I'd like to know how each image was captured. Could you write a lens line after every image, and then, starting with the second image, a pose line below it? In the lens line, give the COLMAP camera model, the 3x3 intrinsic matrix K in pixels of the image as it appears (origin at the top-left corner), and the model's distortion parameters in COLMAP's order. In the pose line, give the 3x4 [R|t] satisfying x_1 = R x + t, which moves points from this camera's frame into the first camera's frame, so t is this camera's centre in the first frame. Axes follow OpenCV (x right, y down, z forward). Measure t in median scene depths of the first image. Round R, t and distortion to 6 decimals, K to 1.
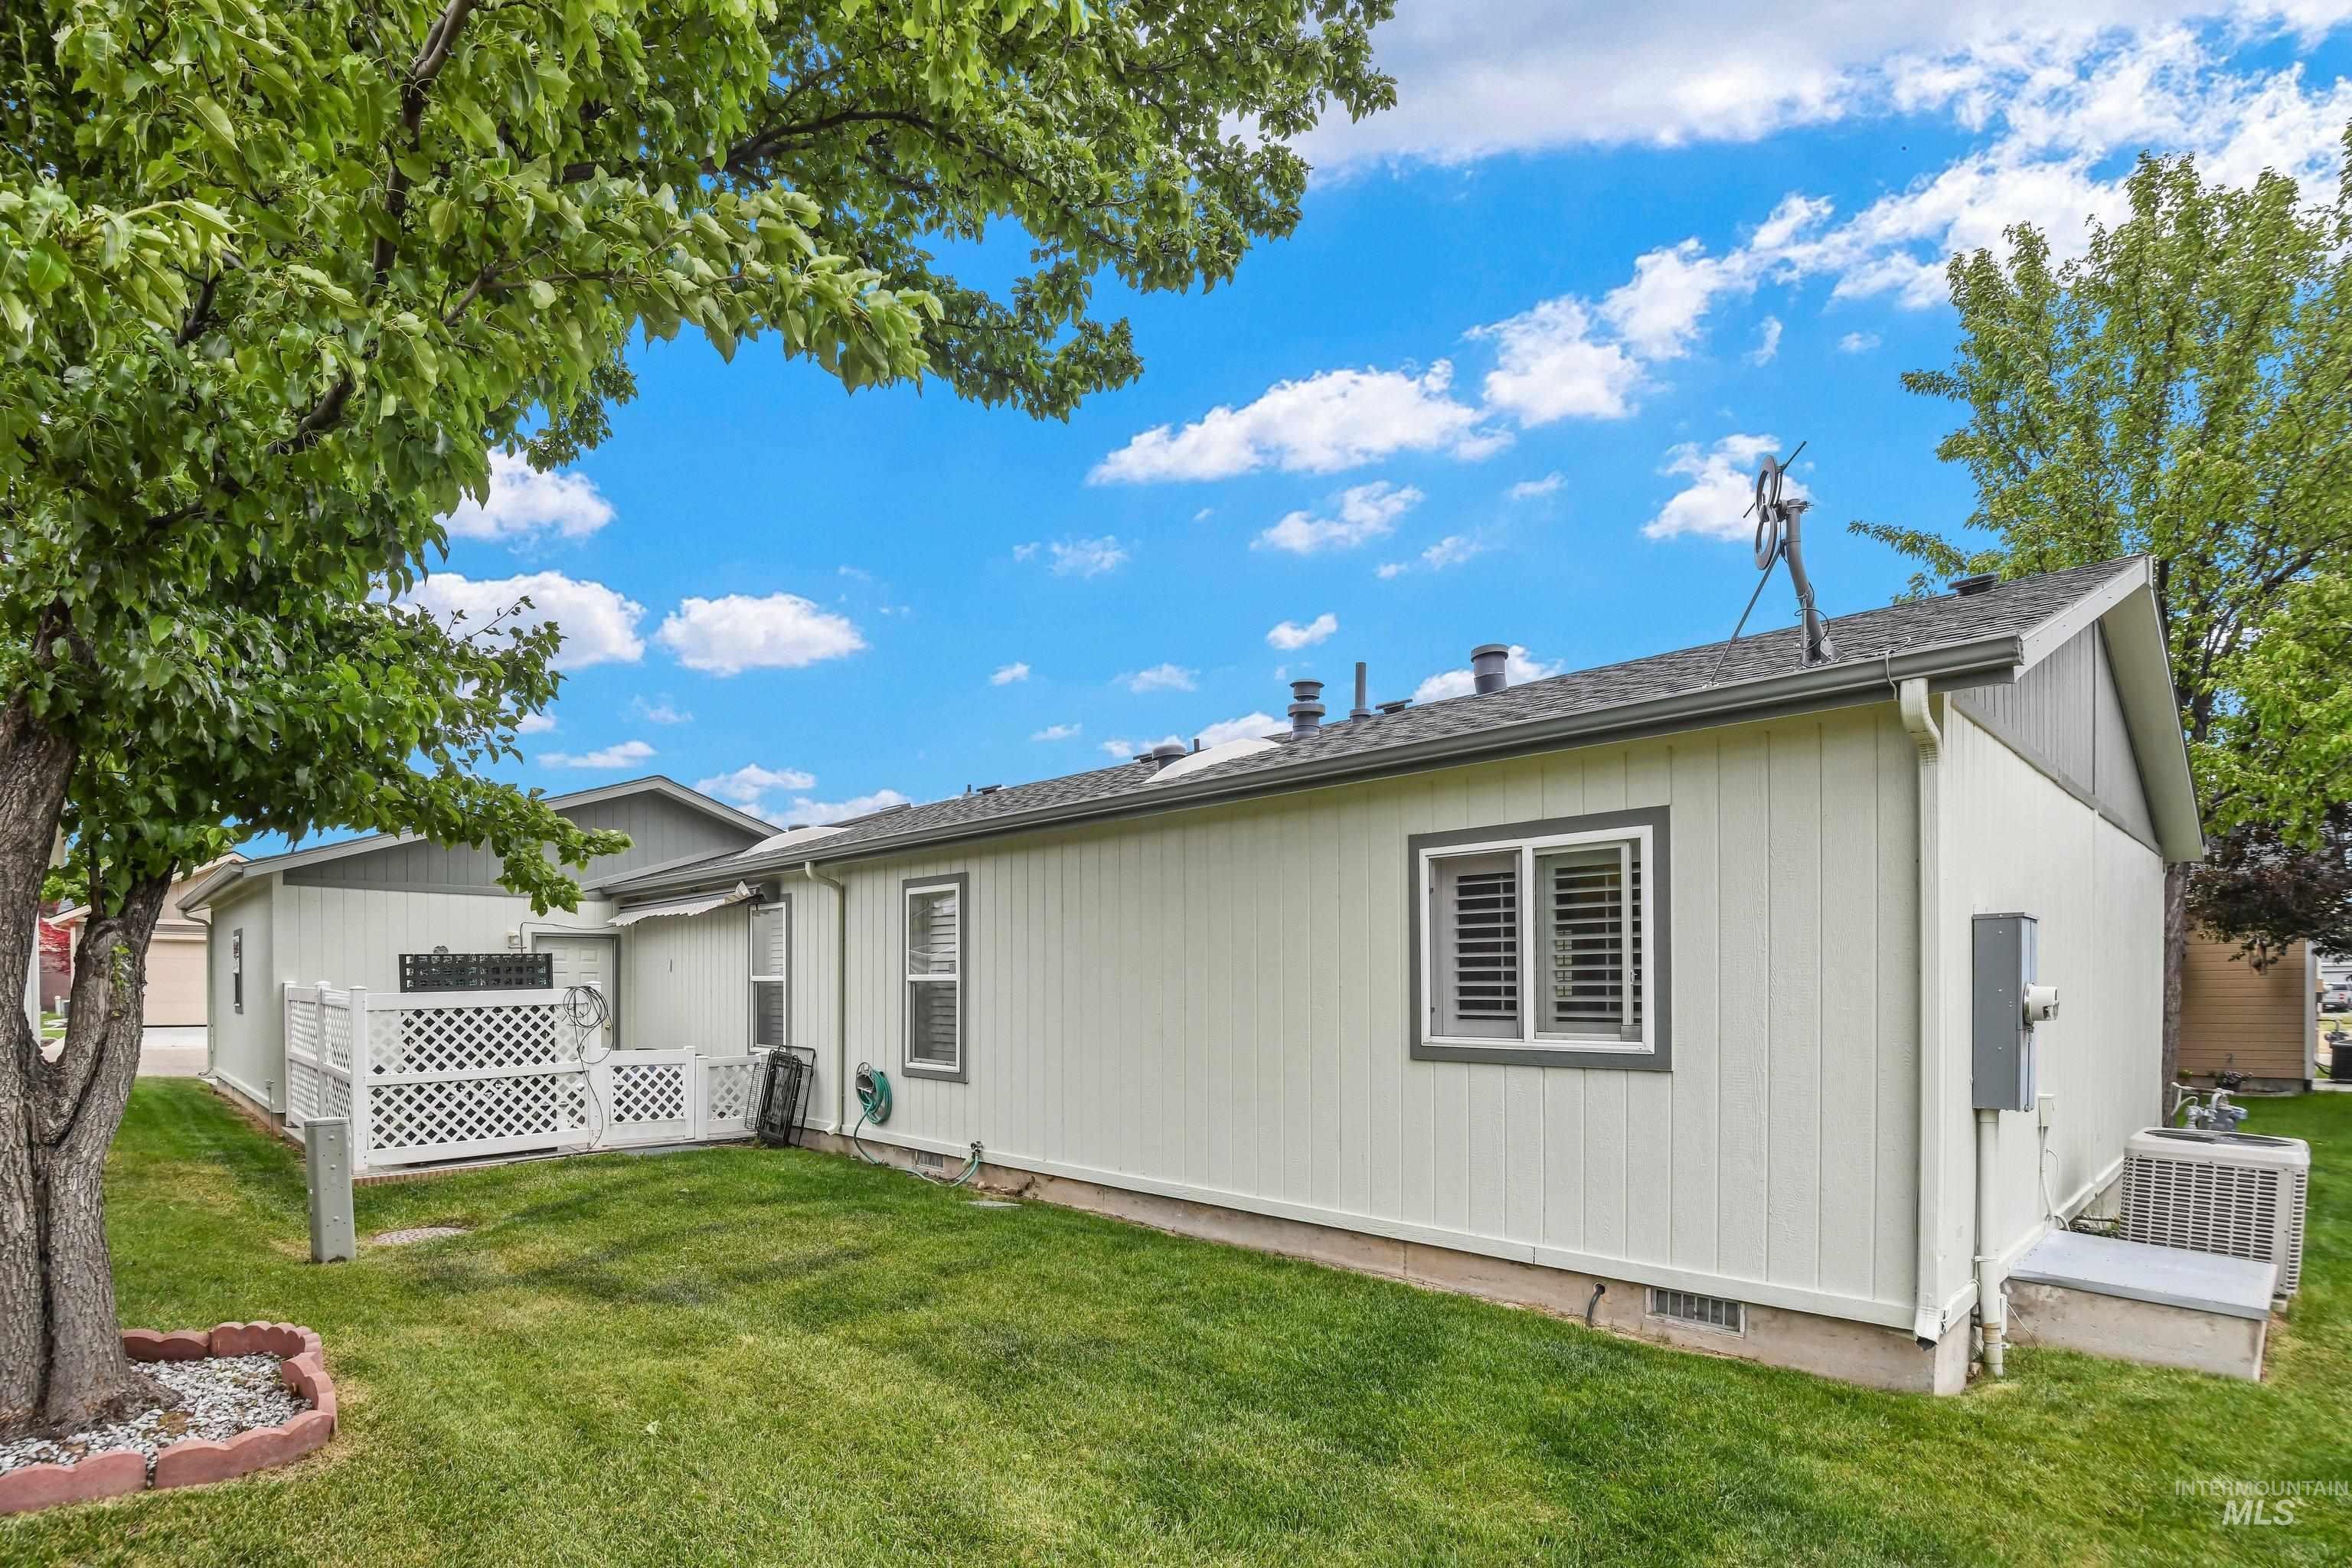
lens RADIAL K [[1209.2, 0, 1171.0], [0, 1209.2, 958.6], [0, 0, 1]] dist [-0.001439, -0.012088]
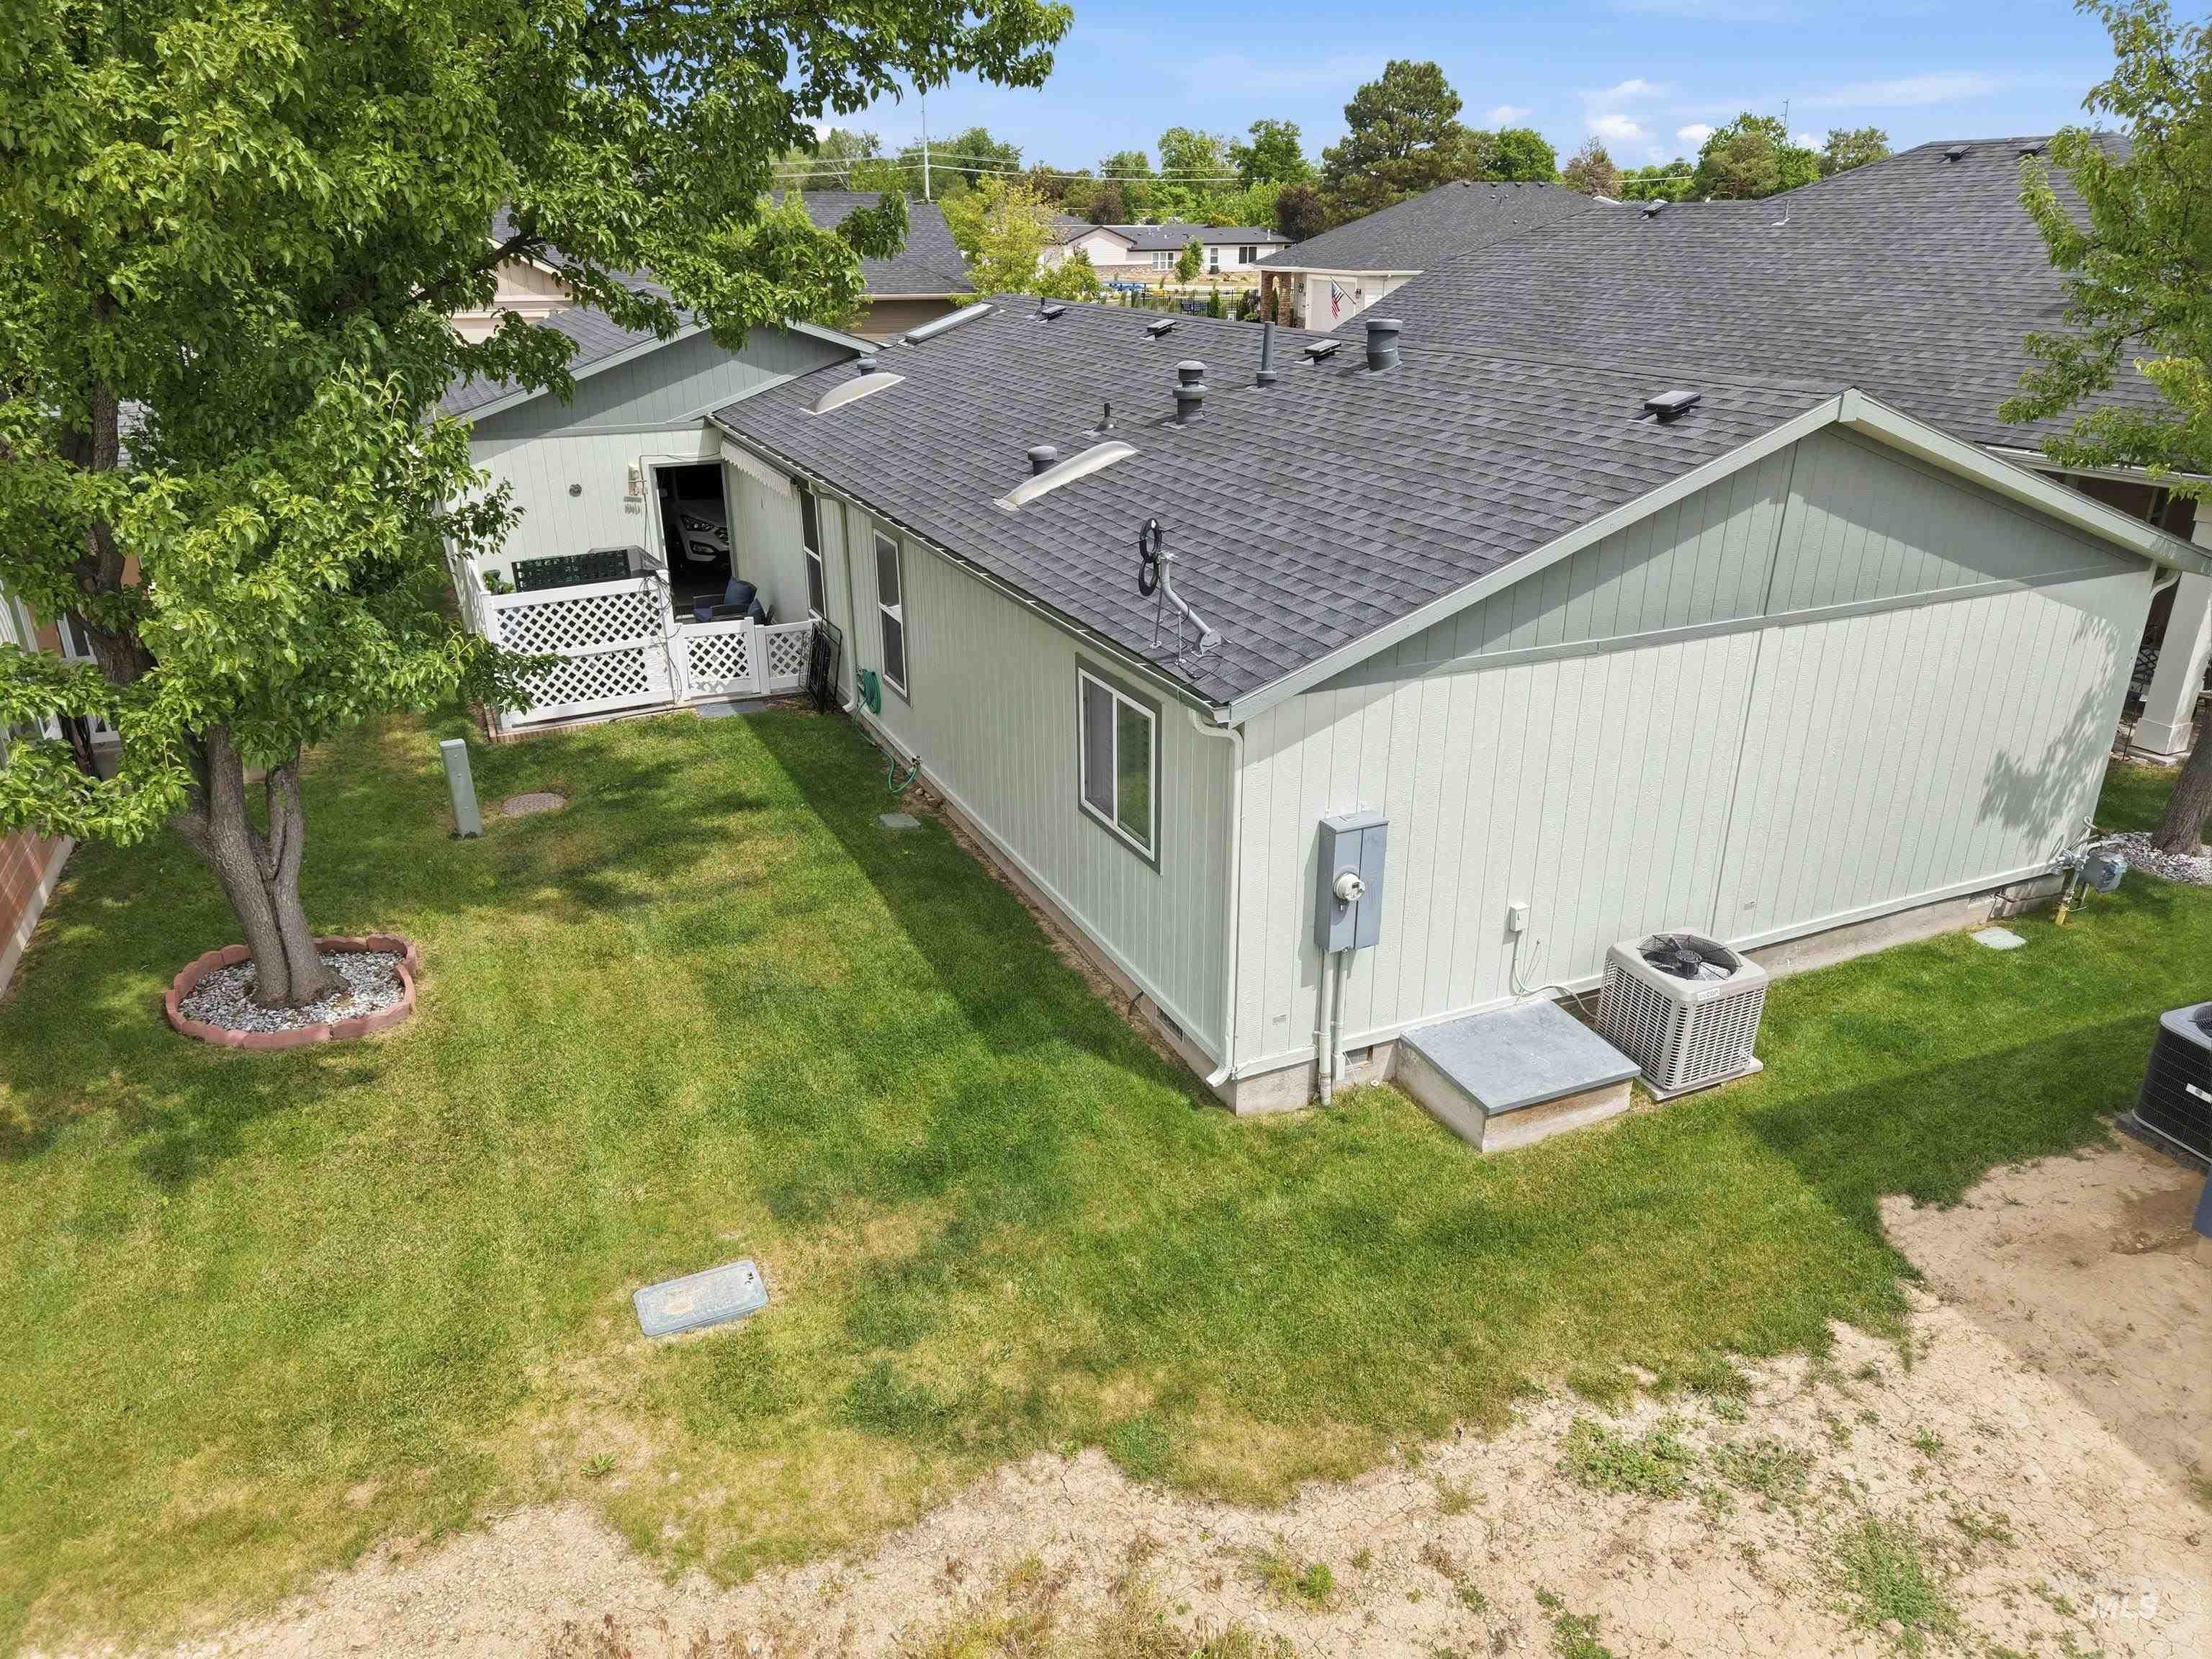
lens RADIAL K [[1482.2, 0, 1114.8], [0, 1482.2, 833.0], [0, 0, 1]] dist [0.017006, -0.016718]
pose [[0.957354, 0.105619, -0.268919, 0.425514], [0.000455, 0.930231, 0.366975, -0.313888], [0.288916, -0.351447, 0.890512, -0.317518]]
